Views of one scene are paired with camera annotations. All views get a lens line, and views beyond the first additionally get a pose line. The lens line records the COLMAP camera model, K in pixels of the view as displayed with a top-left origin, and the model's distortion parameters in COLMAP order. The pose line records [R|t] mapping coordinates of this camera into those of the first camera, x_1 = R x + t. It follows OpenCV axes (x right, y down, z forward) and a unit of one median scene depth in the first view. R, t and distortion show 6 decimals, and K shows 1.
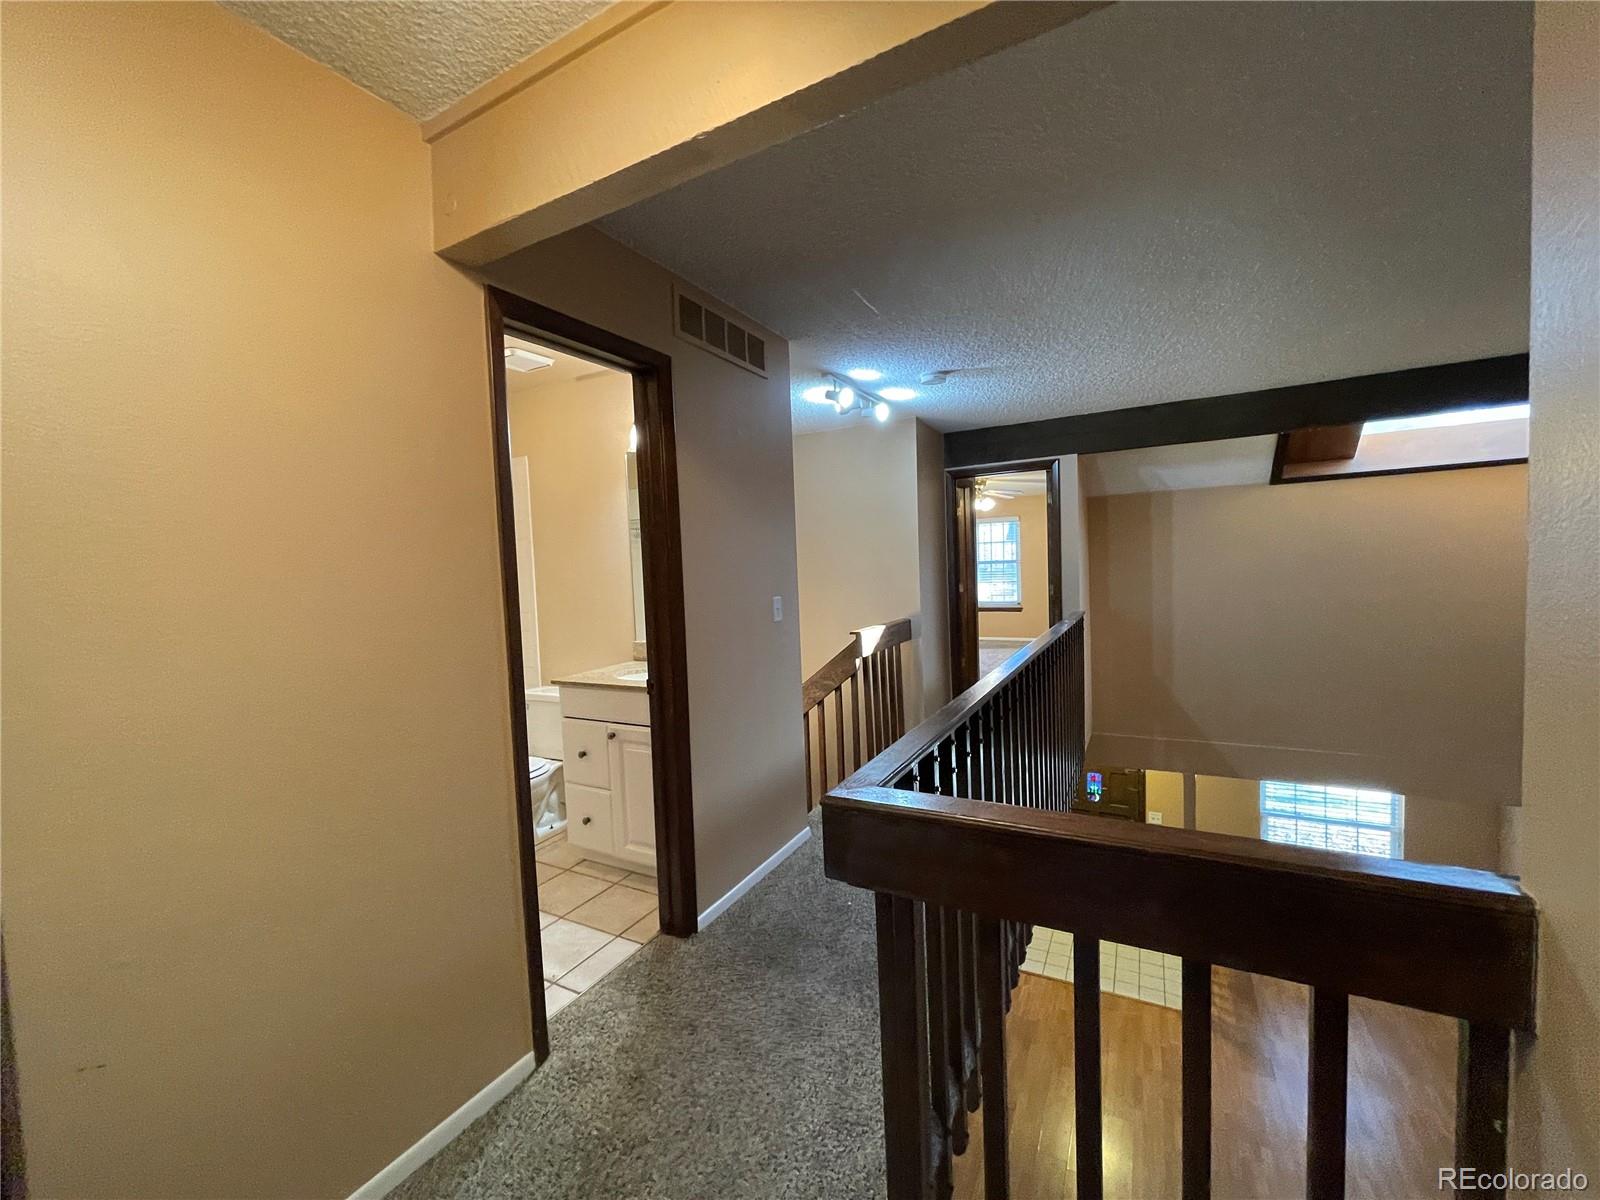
lens RADIAL K [[644.8, 0, 795.4], [0, 644.8, 603.4], [0, 0, 1]] dist [-0.000144, 0.001104]
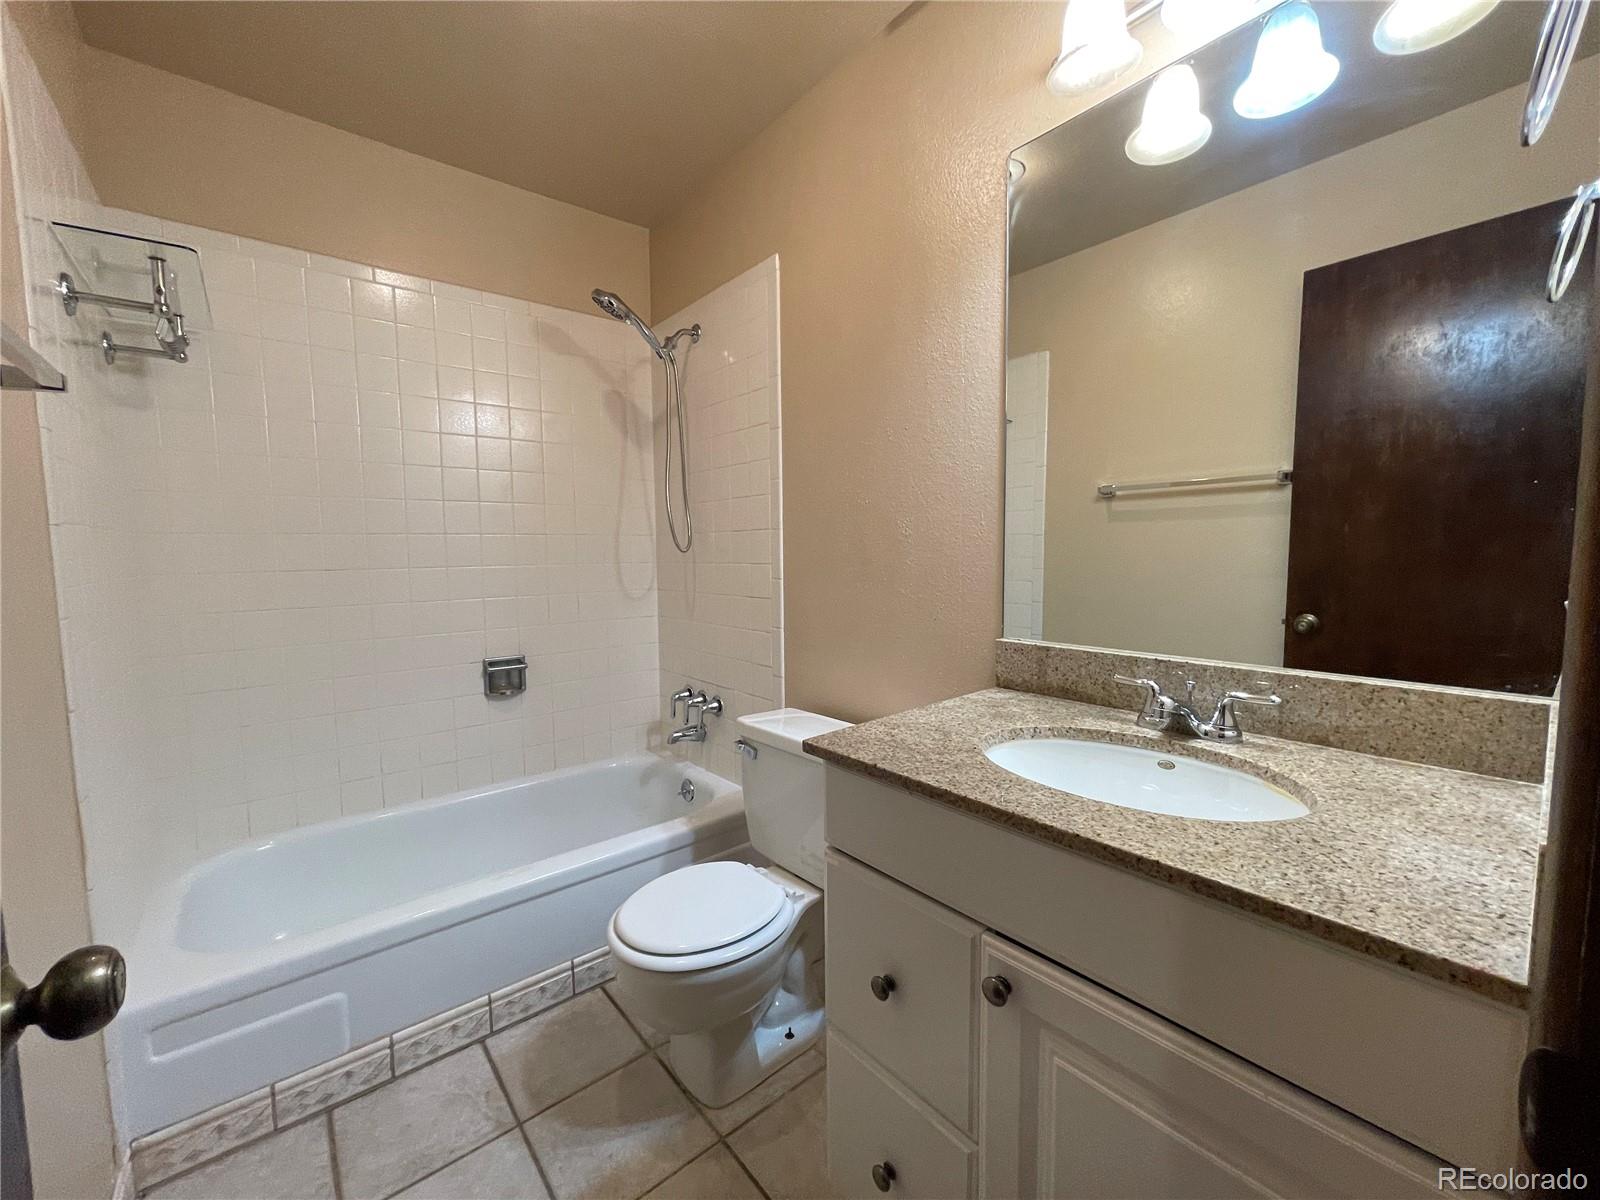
lens RADIAL K [[644.8, 0, 797.8], [0, 644.8, 596.5], [0, 0, 1]] dist [-0.000144, 0.001104]
pose [[0.931297, 0.060738, -0.359161, -0.245171], [-0.046252, 0.997737, 0.048798, 0.020182], [0.361312, -0.028834, 0.931999, 0.630723]]
